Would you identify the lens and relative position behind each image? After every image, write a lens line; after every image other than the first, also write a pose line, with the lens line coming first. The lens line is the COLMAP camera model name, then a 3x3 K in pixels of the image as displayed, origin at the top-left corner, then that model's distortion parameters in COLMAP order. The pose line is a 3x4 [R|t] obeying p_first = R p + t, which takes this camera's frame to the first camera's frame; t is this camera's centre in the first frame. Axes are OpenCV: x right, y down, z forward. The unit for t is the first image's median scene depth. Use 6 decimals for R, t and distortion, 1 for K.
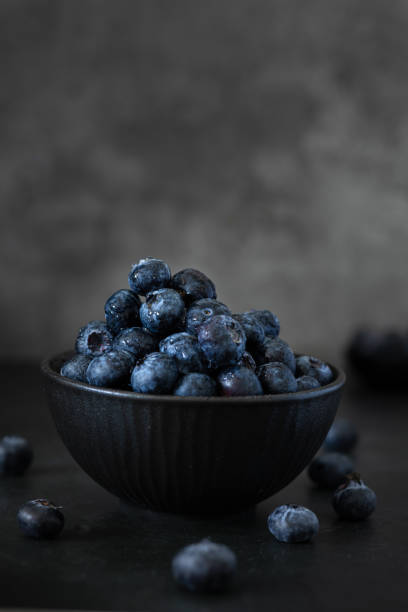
lens RADIAL K [[1850.0, 0, 202.7], [0, 1850.0, 303.6], [0, 0, 1]] dist [0.125002, 0.000000]
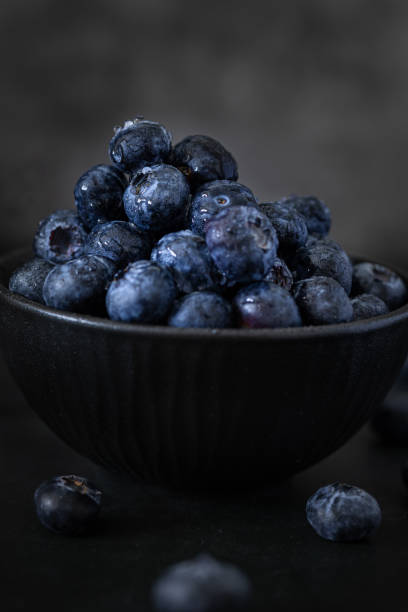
lens RADIAL K [[1850.0, 0, 204.5], [0, 1850.0, 307.7], [0, 0, 1]] dist [0.125002, 0.000000]
pose [[0.999069, 0.015216, -0.040361, 0.023917], [-0.011661, 0.996147, 0.086916, -0.015183], [0.041528, -0.086365, 0.995398, 0.321254]]
